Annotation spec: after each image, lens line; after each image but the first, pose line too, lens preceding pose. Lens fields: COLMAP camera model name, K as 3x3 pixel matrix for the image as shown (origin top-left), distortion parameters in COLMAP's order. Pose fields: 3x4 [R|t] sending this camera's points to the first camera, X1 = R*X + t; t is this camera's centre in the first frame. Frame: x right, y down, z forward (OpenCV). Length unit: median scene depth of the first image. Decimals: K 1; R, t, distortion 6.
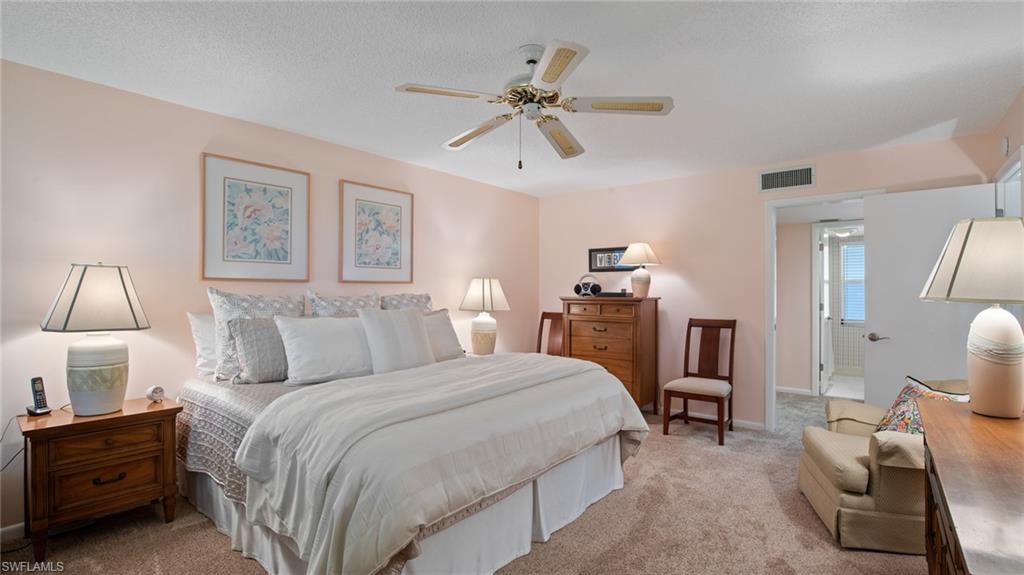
lens RADIAL K [[503.2, 0, 514.1], [0, 503.2, 305.7], [0, 0, 1]] dist [0.000491, 0.000107]
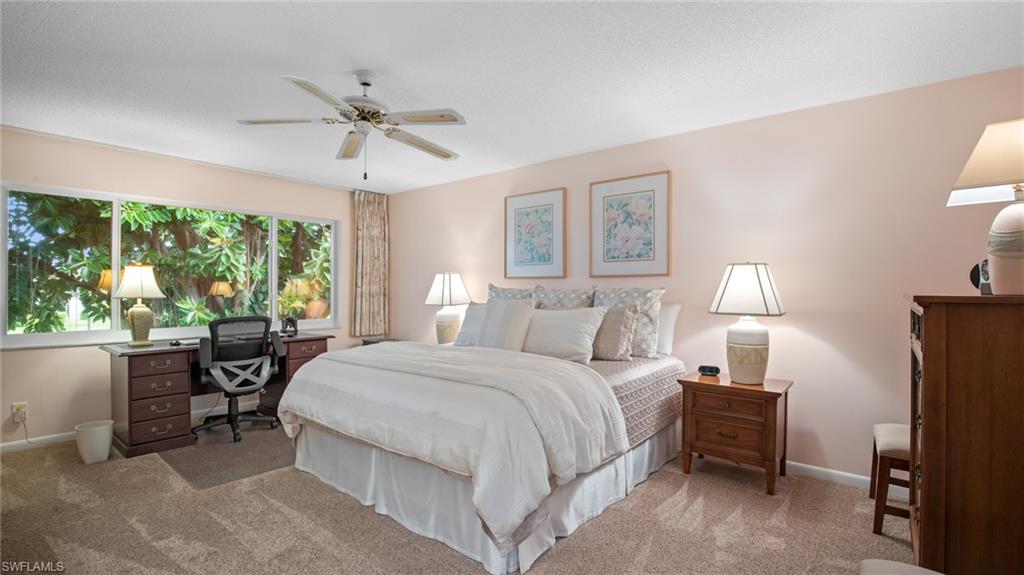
lens RADIAL K [[471.3, 0, 518.0], [0, 471.3, 288.7], [0, 0, 1]] dist [-0.027972, 0.000545]
pose [[-0.021299, 0.005157, -0.999760, 0.653347], [-0.022826, 0.999724, 0.005643, -0.023548], [0.999513, 0.022941, -0.021176, 0.837579]]
